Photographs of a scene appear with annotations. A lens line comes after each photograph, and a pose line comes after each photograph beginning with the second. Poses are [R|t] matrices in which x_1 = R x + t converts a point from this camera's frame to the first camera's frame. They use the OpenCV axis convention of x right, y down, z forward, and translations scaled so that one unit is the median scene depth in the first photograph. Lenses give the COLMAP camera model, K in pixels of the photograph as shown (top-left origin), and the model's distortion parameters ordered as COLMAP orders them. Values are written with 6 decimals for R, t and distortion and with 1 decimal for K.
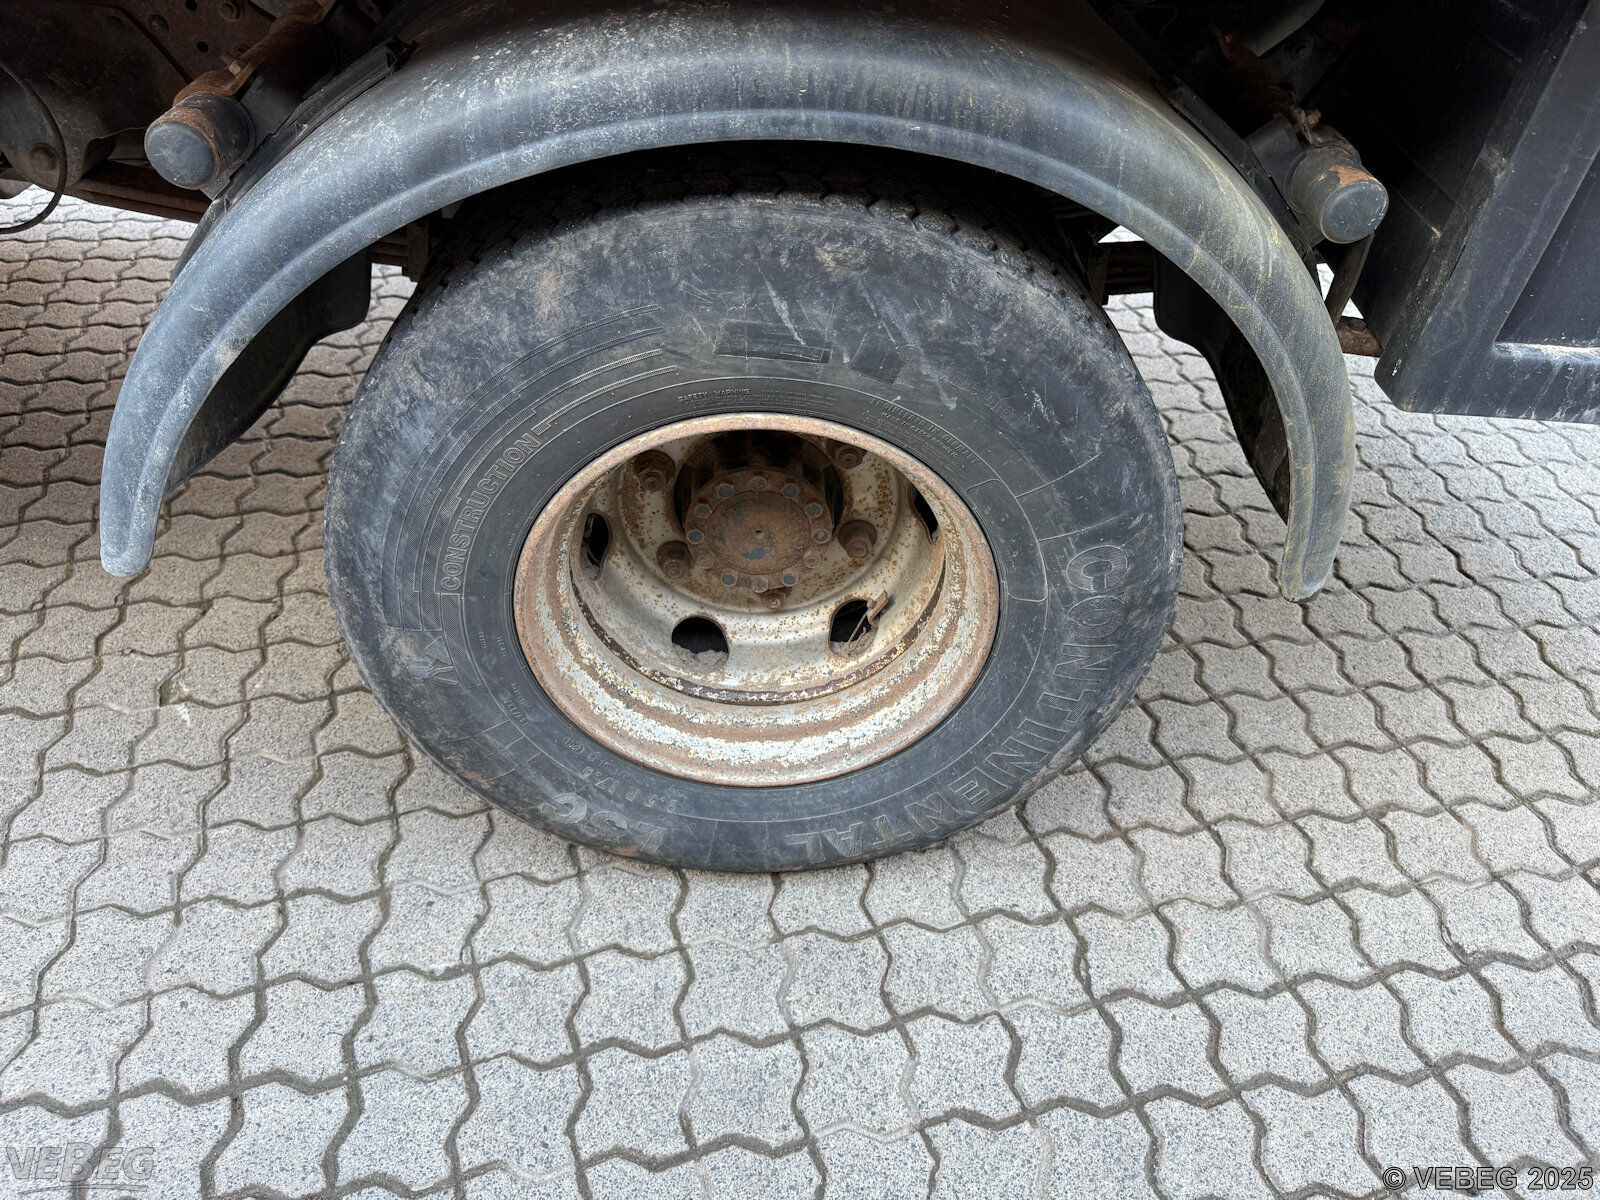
lens RADIAL K [[1072.0, 0, 800.0], [0, 1072.0, 600.0], [0, 0, 1]] dist [0.006332, -0.023378]
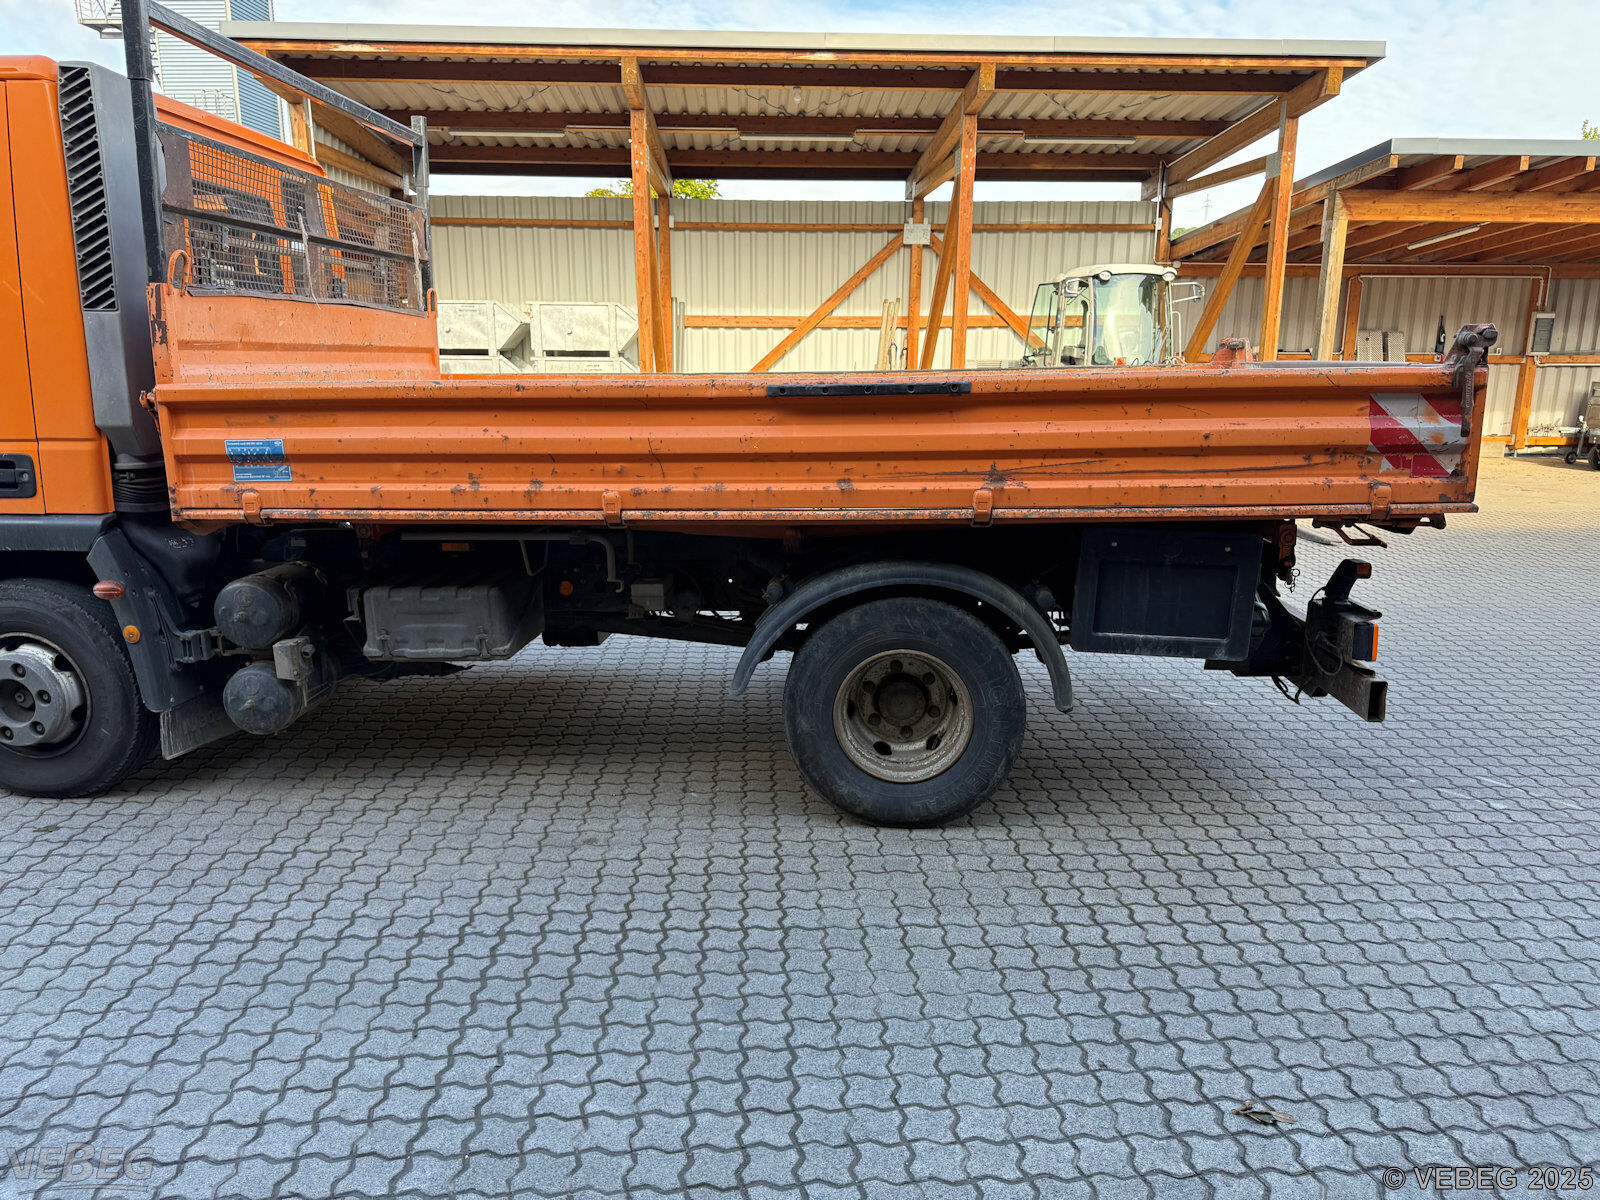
lens RADIAL K [[1072.0, 0, 800.0], [0, 1072.0, 600.0], [0, 0, 1]] dist [0.006332, -0.023378]
pose [[0.993803, -0.027321, -0.107745, 0.012260], [-0.029775, 0.868467, -0.494852, 1.234422], [0.107093, 0.494993, 0.862272, -1.921150]]
